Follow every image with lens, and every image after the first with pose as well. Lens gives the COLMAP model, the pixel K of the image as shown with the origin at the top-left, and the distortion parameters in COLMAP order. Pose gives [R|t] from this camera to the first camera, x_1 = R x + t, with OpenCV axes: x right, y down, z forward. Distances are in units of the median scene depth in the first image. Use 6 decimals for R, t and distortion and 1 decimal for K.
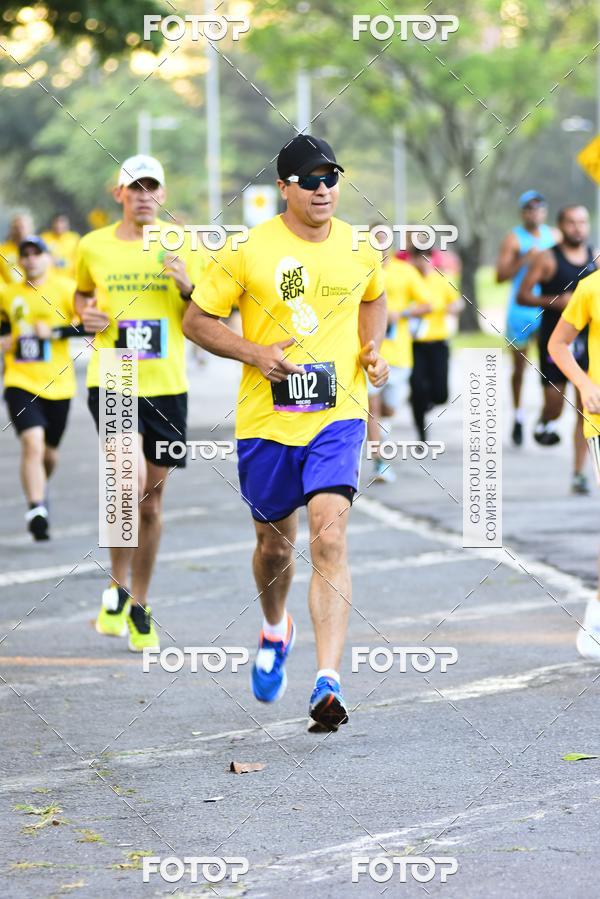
lens RADIAL K [[4487.9, 0, 297.3], [0, 4487.9, 450.8], [0, 0, 1]] dist [-0.095232, 0.730110]
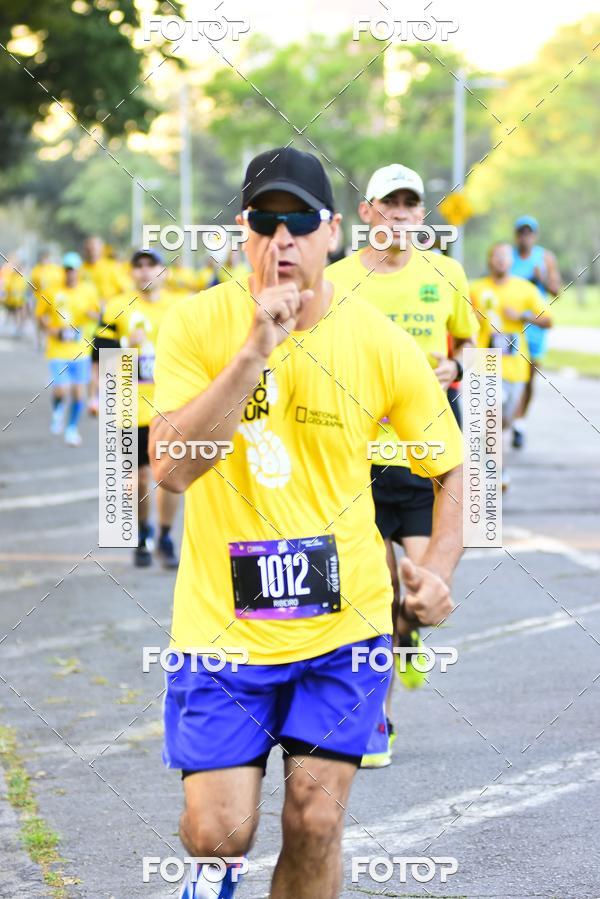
lens RADIAL K [[5139.7, 0, 300.7], [0, 5139.7, 450.0], [0, 0, 1]] dist [-0.350207, 12.527856]
pose [[0.999908, 0.000561, 0.013583, -0.004184], [-0.000381, 0.999912, -0.013254, 0.034036], [-0.013589, 0.013248, 0.999820, -0.644876]]
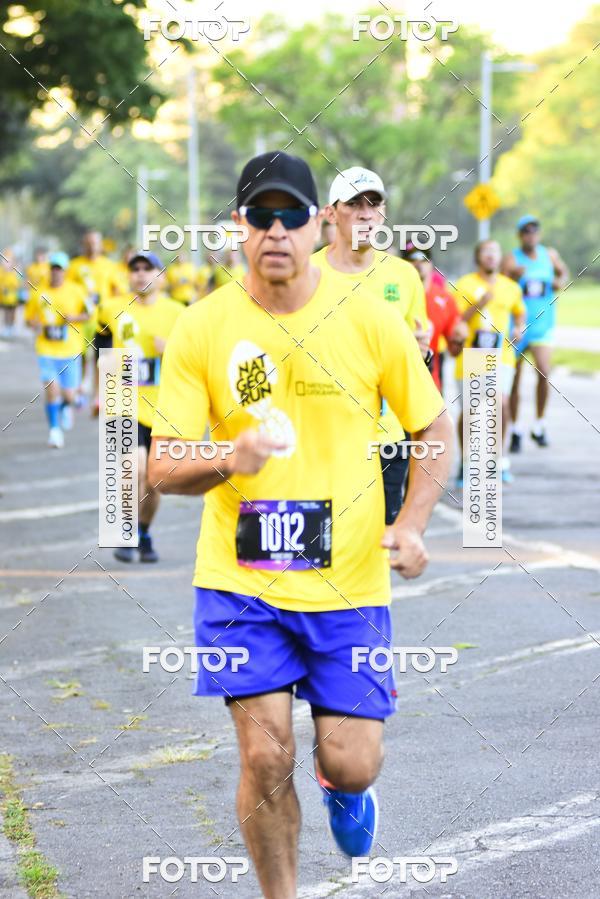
lens RADIAL K [[4487.9, 0, 297.3], [0, 4487.9, 450.8], [0, 0, 1]] dist [-0.095232, 0.730110]
pose [[0.999896, 0.000944, 0.014404, -0.006932], [-0.000863, 0.999984, -0.005592, 0.017302], [-0.014409, 0.005579, 0.999881, -0.345086]]
